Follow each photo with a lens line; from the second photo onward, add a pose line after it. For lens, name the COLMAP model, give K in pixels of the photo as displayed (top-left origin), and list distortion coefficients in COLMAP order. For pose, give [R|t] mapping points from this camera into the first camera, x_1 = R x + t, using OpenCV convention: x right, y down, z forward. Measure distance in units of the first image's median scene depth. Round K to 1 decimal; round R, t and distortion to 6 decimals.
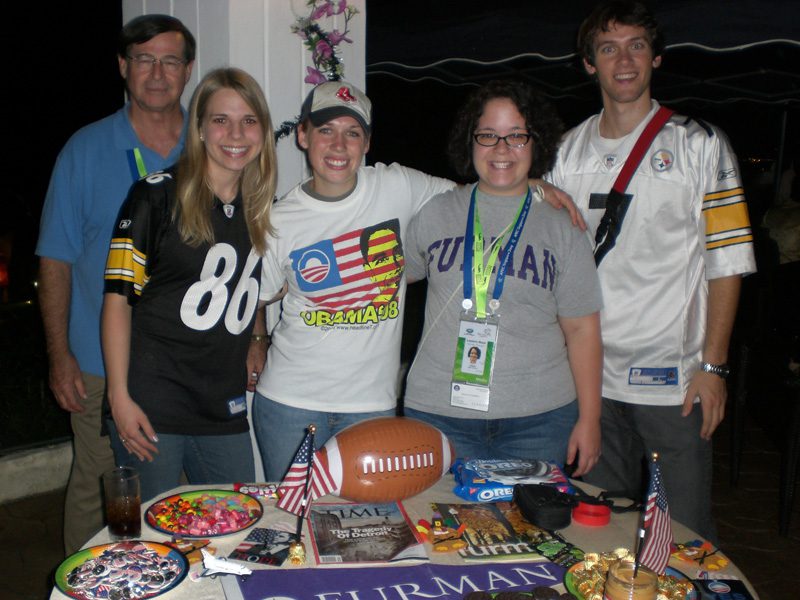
lens RADIAL K [[861.8, 0, 399.8], [0, 861.8, 315.8], [0, 0, 1]] dist [-0.018052, -0.211719]
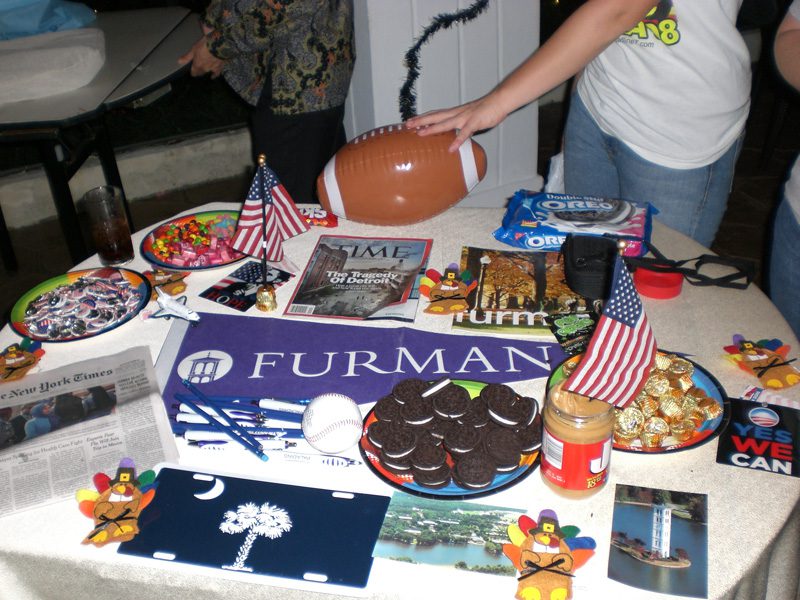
lens RADIAL K [[861.8, 0, 399.8], [0, 861.8, 315.8], [0, 0, 1]] dist [-0.018052, -0.211719]
pose [[0.938327, 0.115844, -0.325764, 0.285815], [0.012273, 0.930446, 0.366223, -0.026754], [0.345530, -0.347636, 0.871641, 0.264698]]
